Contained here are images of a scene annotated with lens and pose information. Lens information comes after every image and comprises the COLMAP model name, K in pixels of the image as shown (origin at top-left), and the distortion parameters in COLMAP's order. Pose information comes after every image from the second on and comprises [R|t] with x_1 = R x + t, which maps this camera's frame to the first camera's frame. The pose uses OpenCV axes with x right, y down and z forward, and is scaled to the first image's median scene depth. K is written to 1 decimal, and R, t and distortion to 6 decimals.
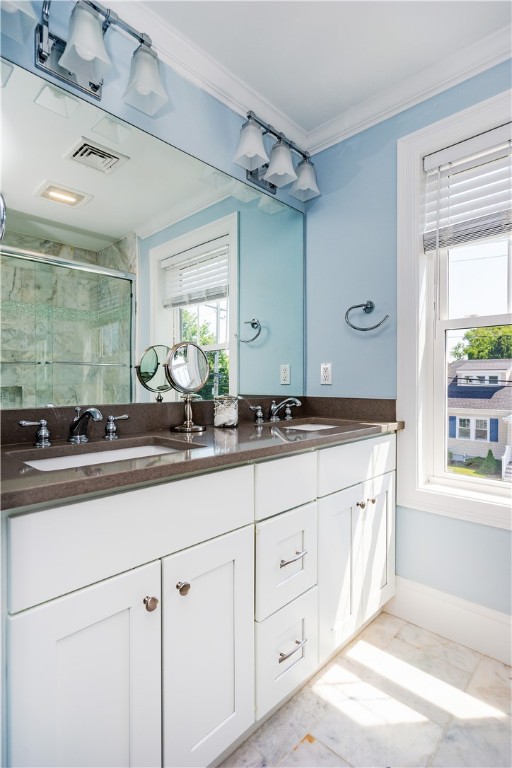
lens RADIAL K [[386.3, 0, 256.0], [0, 386.3, 384.0], [0, 0, 1]] dist [-0.001541, -0.000231]
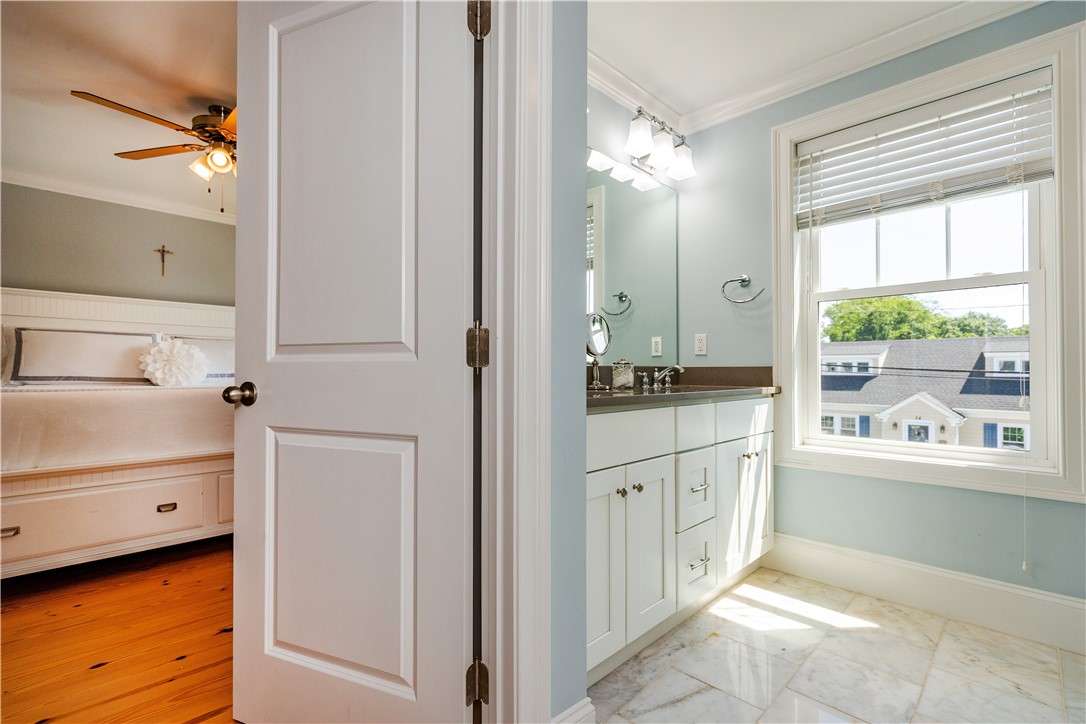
lens RADIAL K [[500.9, 0, 537.5], [0, 500.9, 365.9], [0, 0, 1]] dist [-0.002411, -0.000468]
pose [[0.999683, 0.000249, -0.025192, -0.262828], [-0.000739, 0.999811, -0.019443, 0.067139], [0.025183, 0.019456, 0.999494, -0.420378]]
